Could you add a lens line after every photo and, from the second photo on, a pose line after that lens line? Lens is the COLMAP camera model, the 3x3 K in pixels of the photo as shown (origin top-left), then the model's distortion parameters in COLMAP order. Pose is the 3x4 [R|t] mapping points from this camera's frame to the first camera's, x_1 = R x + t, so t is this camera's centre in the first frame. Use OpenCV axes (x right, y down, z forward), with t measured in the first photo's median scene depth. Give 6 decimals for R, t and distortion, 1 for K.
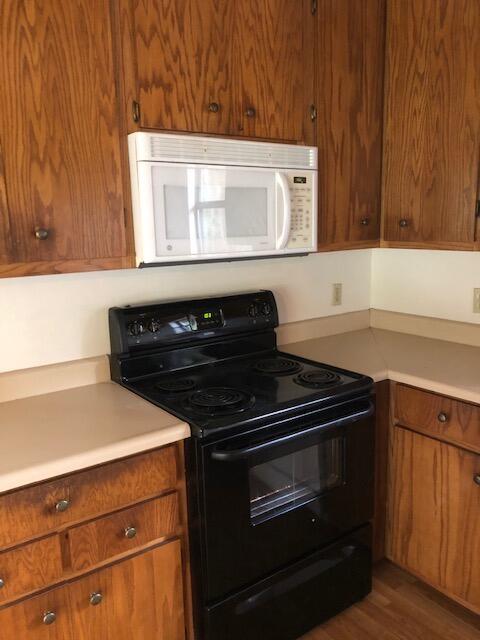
lens RADIAL K [[521.3, 0, 240.0], [0, 521.3, 320.0], [0, 0, 1]] dist [0.009874, -0.010879]
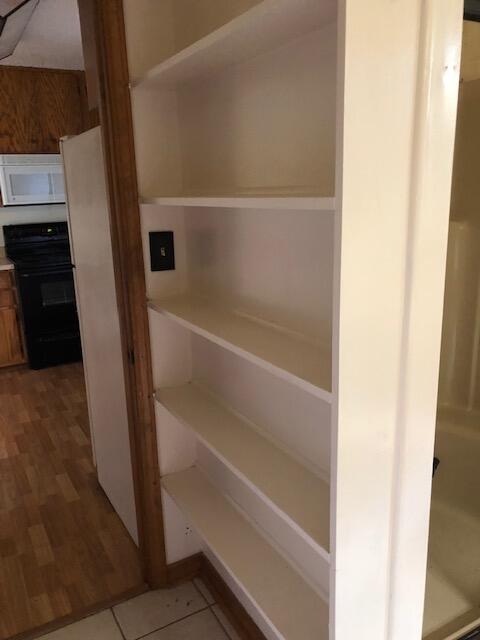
lens RADIAL K [[521.3, 0, 240.0], [0, 521.3, 320.0], [0, 0, 1]] dist [0.009874, -0.010879]
pose [[0.994197, 0.017527, -0.106135, 1.238326], [-0.009959, 0.997396, 0.071424, 0.255815], [0.107110, -0.069952, 0.991783, -1.445152]]
